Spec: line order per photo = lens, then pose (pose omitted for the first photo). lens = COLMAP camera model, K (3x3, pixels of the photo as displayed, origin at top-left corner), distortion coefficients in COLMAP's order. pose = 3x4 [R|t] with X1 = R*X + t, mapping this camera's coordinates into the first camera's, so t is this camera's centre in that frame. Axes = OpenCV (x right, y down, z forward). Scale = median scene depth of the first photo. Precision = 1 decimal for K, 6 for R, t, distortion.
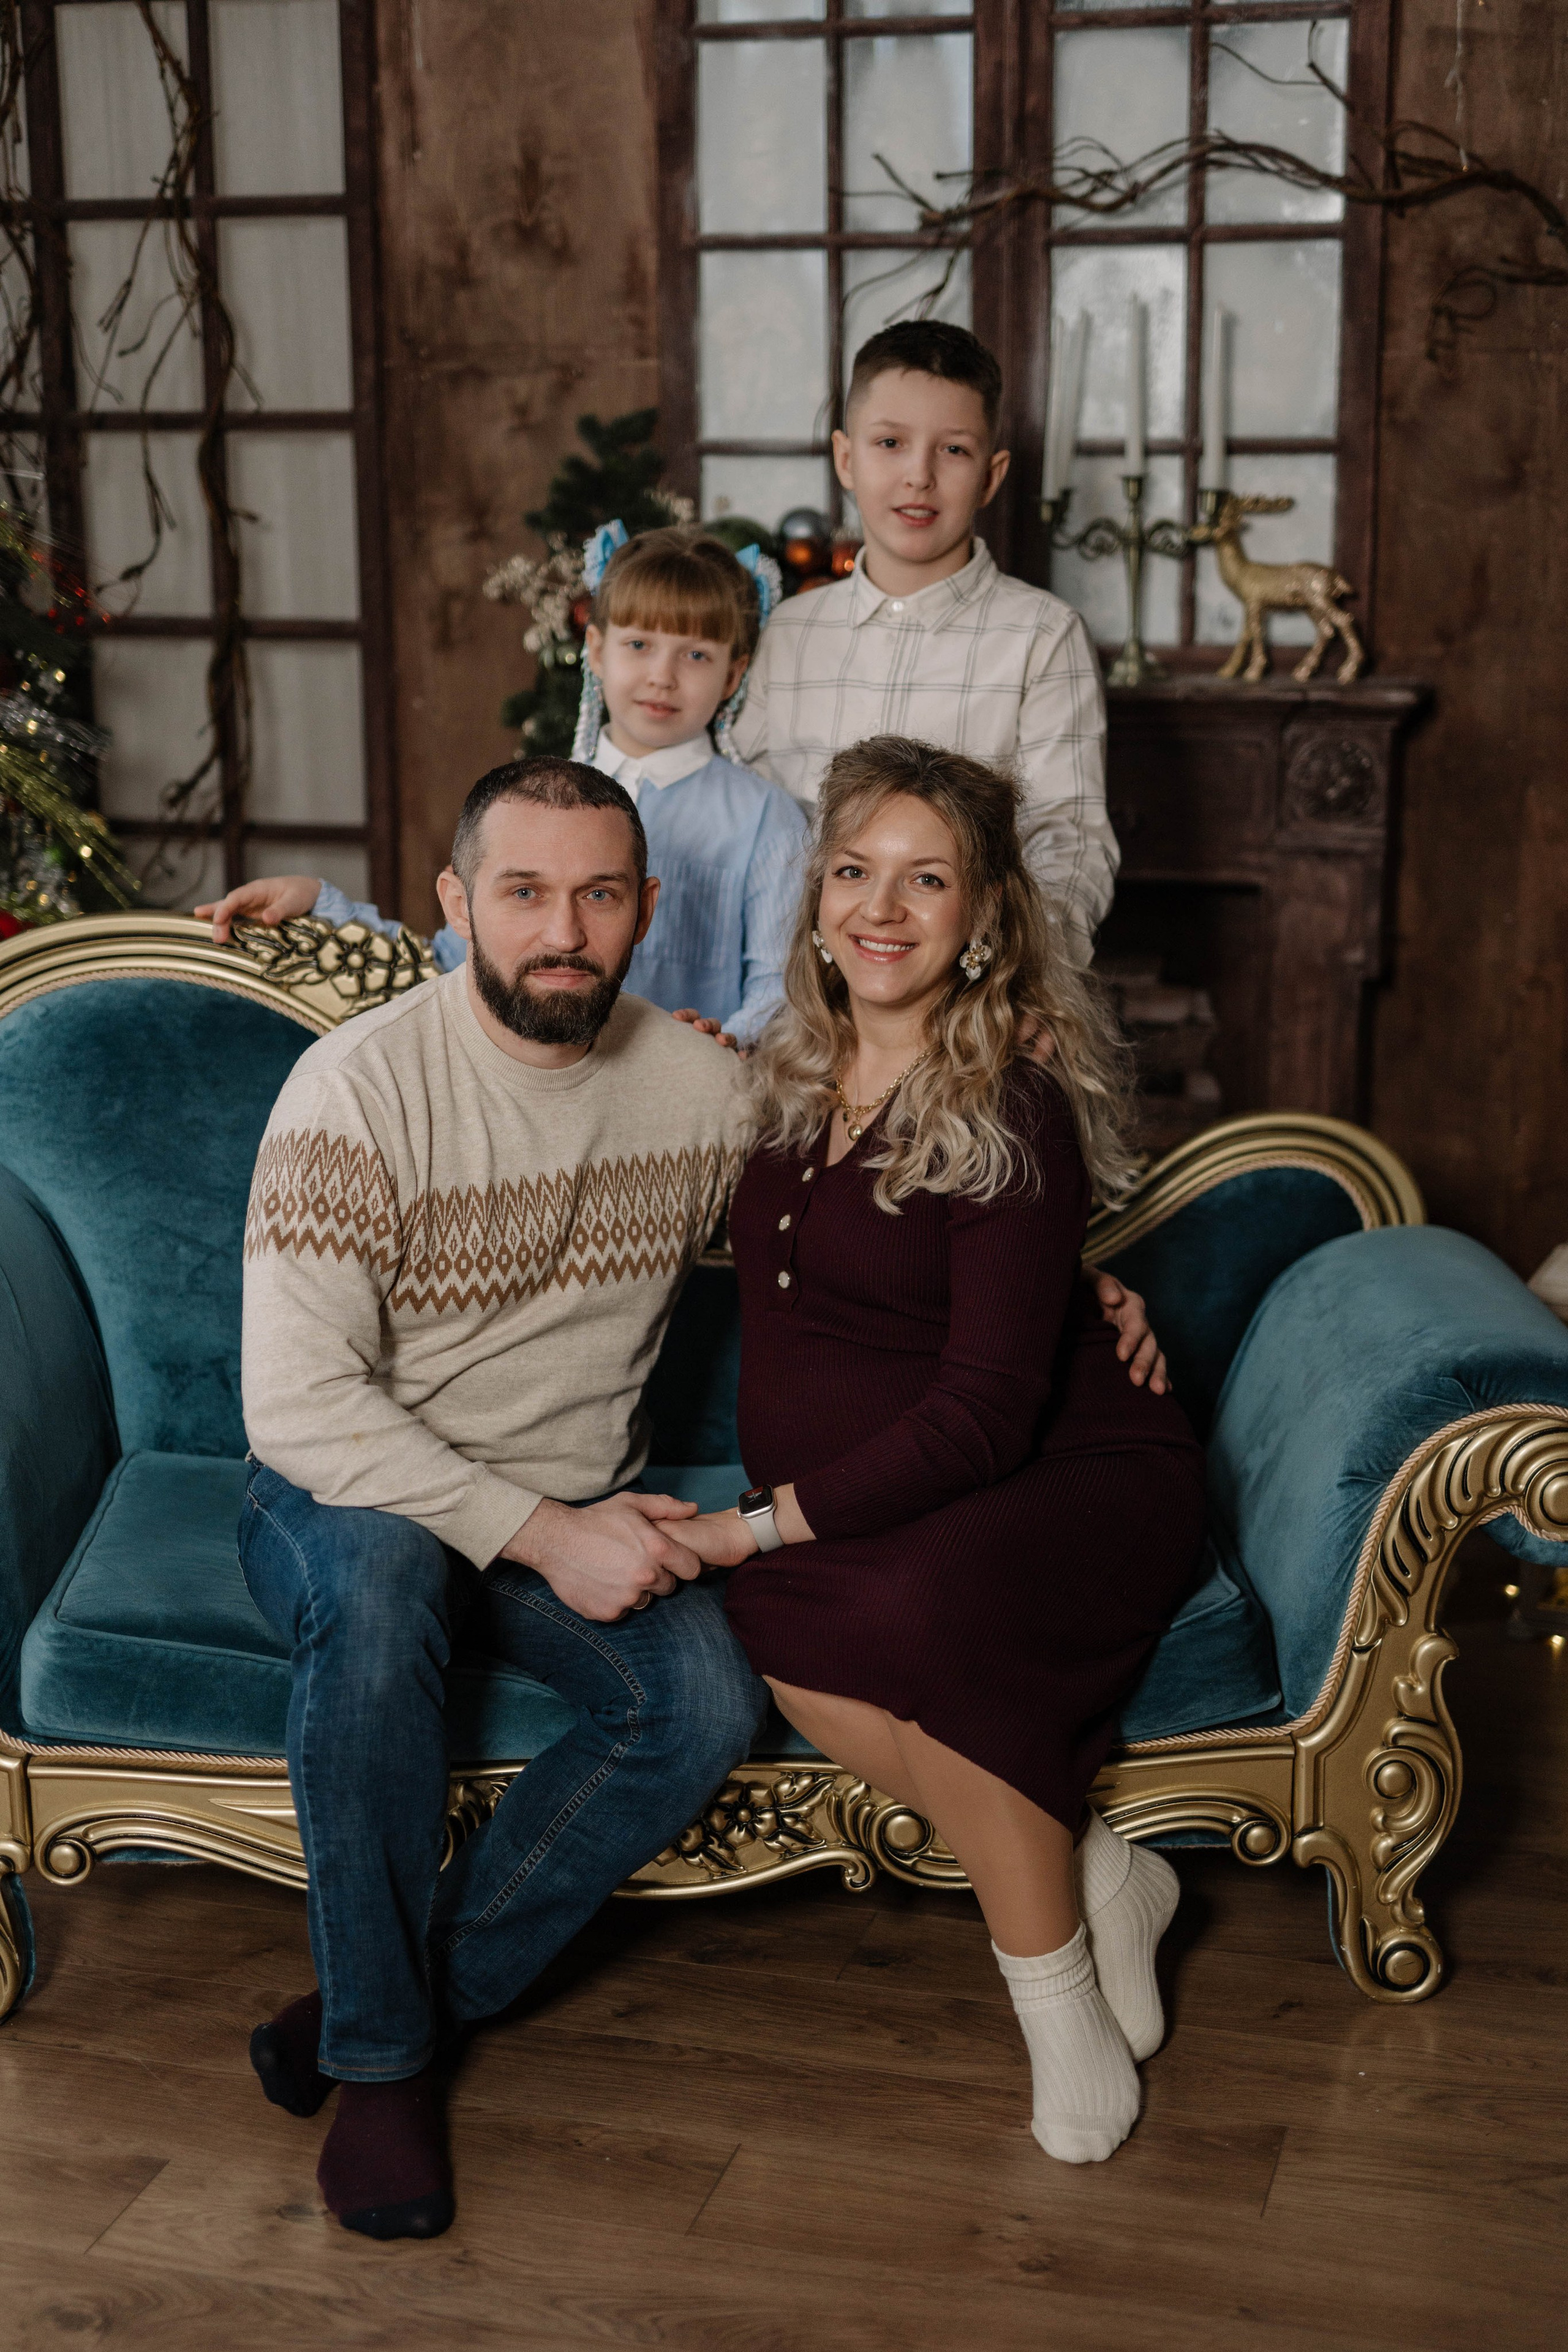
lens RADIAL K [[3294.2, 0, 832.9], [0, 3294.2, 1174.0], [0, 0, 1]] dist [0.141779, -0.567821]
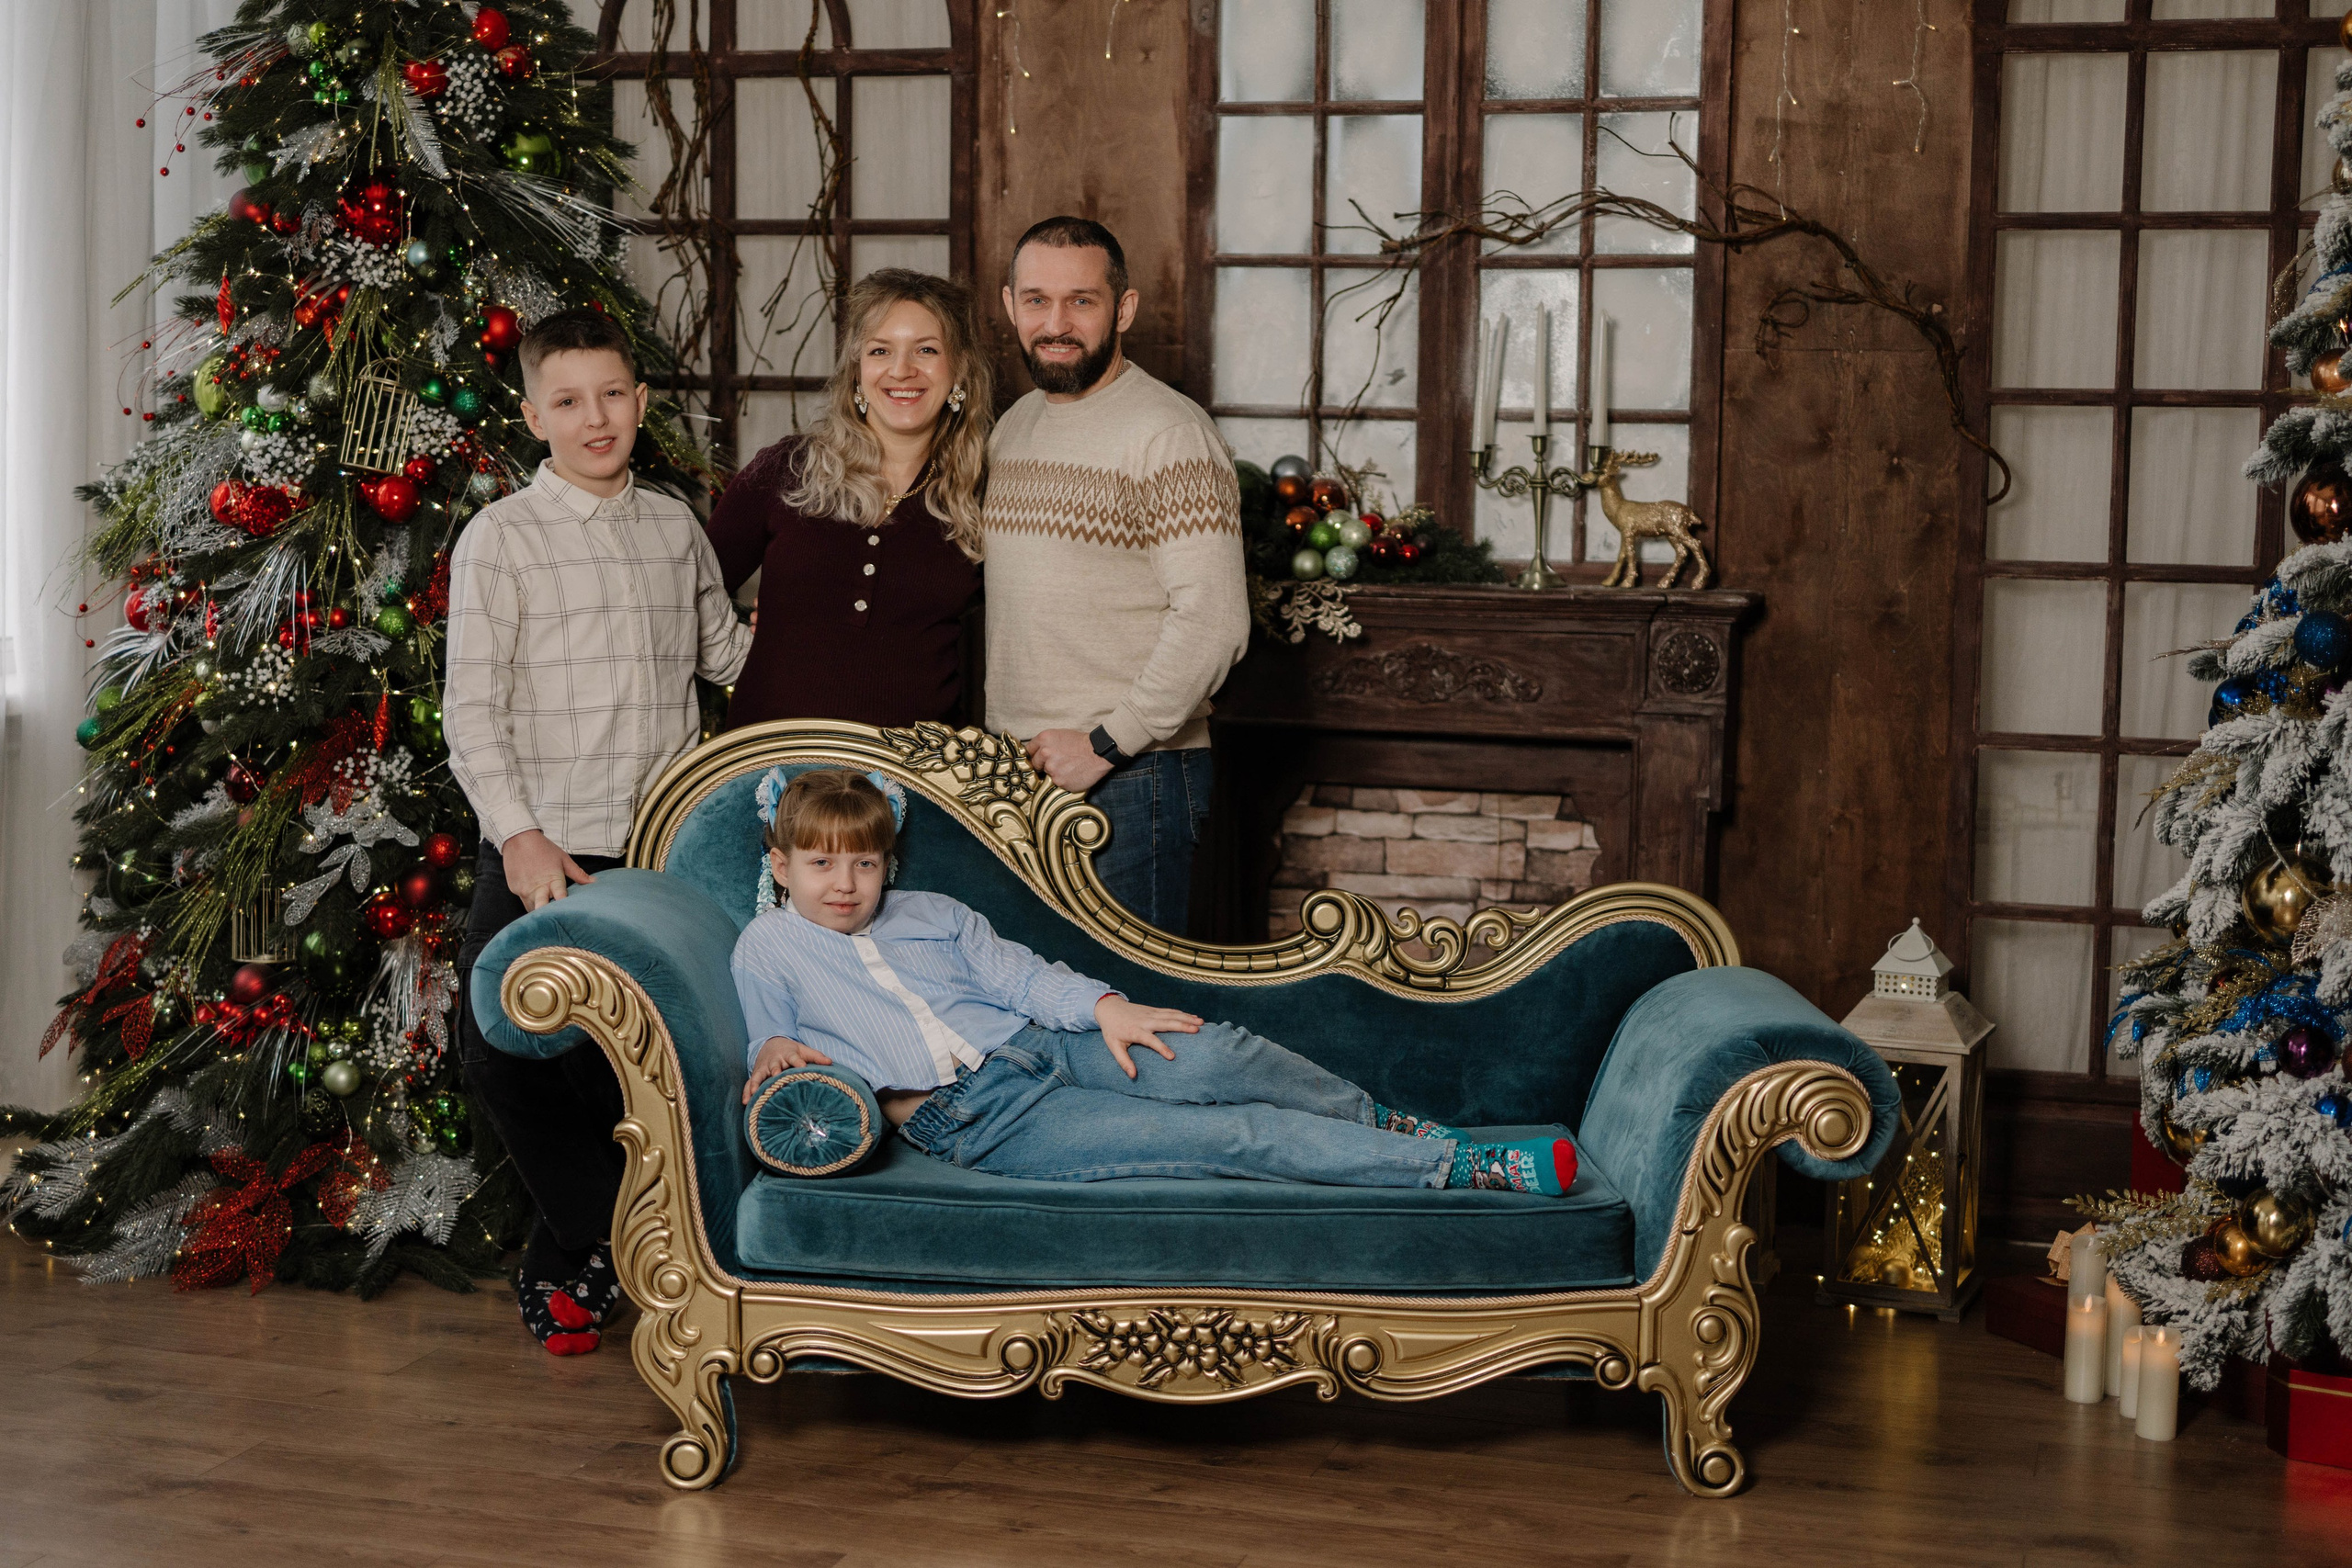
lens RADIAL K [[3284.0, 0, 1176.0], [0, 3284.0, 784.0], [0, 0, 1]] dist [0.000226, -0.039219]
pose [[0.999497, 0.024541, -0.020105, -0.025929], [-0.026771, 0.992484, -0.119411, 0.092851], [0.017024, 0.119890, 0.992641, -0.306126]]
